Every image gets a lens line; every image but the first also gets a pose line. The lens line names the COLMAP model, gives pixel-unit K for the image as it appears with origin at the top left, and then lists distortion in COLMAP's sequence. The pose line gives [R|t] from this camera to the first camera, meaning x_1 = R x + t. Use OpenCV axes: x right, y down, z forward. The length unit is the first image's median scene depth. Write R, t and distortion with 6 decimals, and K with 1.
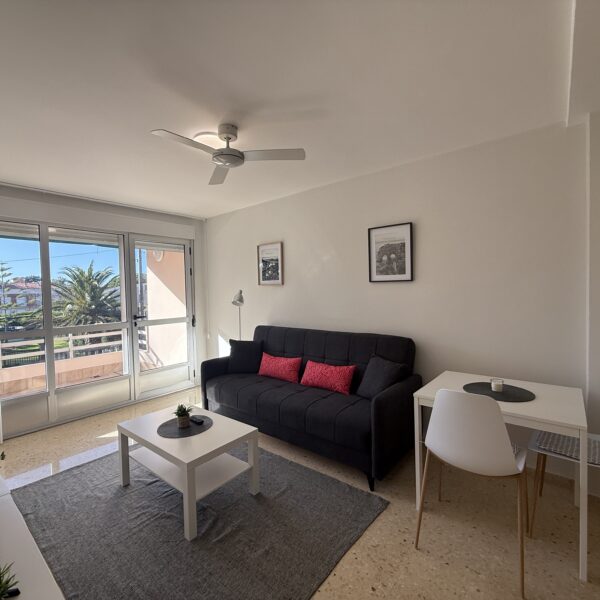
lens RADIAL K [[320.0, 0, 299.5], [0, 320.0, 299.8], [0, 0, 1]] dist [-0.004243, 0.000526]
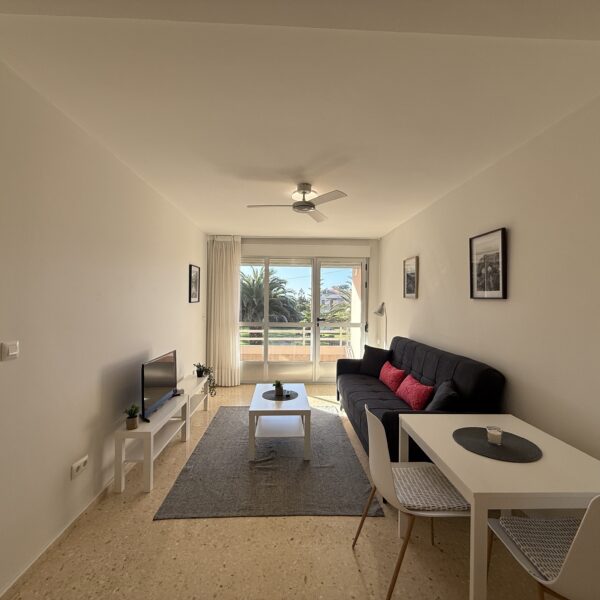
lens RADIAL K [[320.0, 0, 299.5], [0, 320.0, 299.8], [0, 0, 1]] dist [-0.004243, 0.000526]
pose [[0.660062, 0.028726, -0.750662, 0.568286], [-0.045514, 0.998962, -0.001793, -0.028977], [0.749831, 0.035349, 0.660685, 0.063830]]
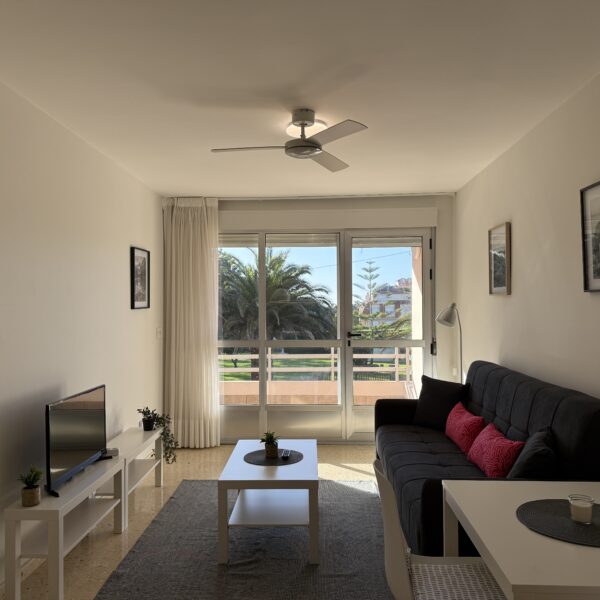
lens RADIAL K [[562.3, 0, 300.0], [0, 562.3, 300.0], [0, 0, 1]] dist [0.059412, -0.077037]
pose [[0.602314, 0.010359, -0.798192, 0.676203], [-0.028134, 0.999570, -0.008257, -0.021840], [0.797763, 0.027430, 0.602347, 0.076460]]
